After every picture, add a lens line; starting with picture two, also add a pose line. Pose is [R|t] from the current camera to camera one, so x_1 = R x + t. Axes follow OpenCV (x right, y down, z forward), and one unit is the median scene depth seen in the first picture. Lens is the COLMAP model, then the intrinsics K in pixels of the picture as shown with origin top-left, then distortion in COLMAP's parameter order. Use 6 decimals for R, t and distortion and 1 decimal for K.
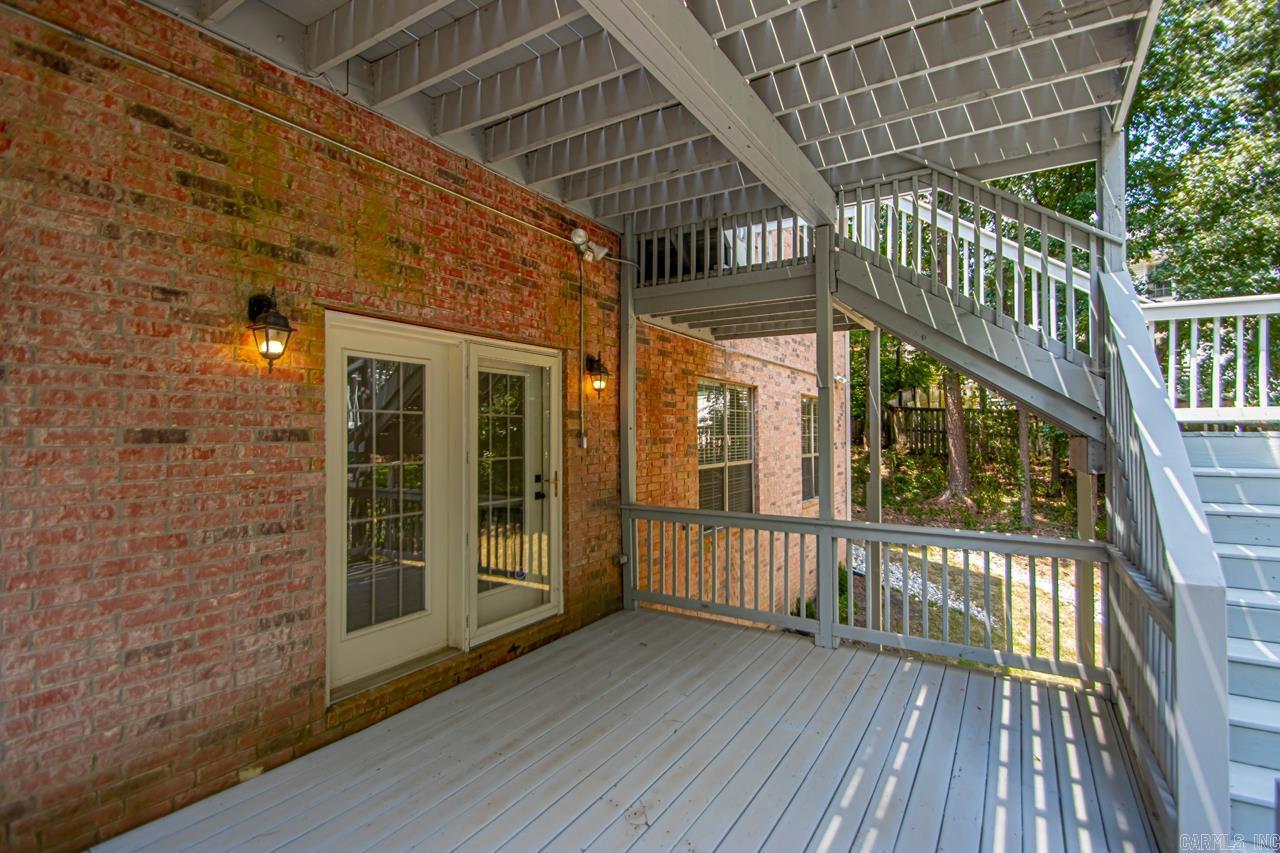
lens RADIAL K [[603.0, 0, 648.3], [0, 603.0, 425.4], [0, 0, 1]] dist [0.036200, -0.019822]
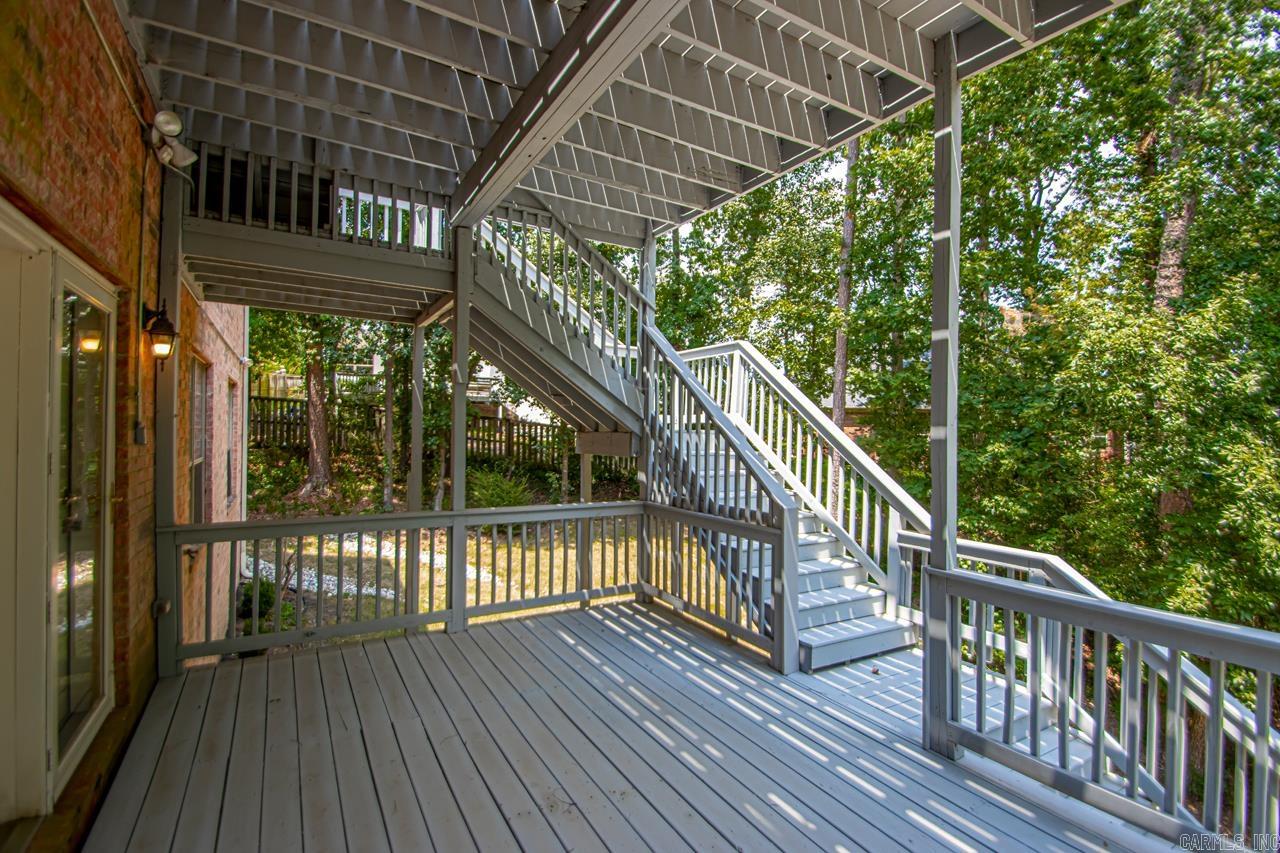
lens RADIAL K [[603.0, 0, 648.3], [0, 603.0, 425.4], [0, 0, 1]] dist [0.036200, -0.019822]
pose [[0.459973, 0.016442, 0.887781, -0.509556], [-0.028502, 0.999587, -0.003745, 0.005302], [-0.887475, -0.023580, 0.460252, 0.244060]]
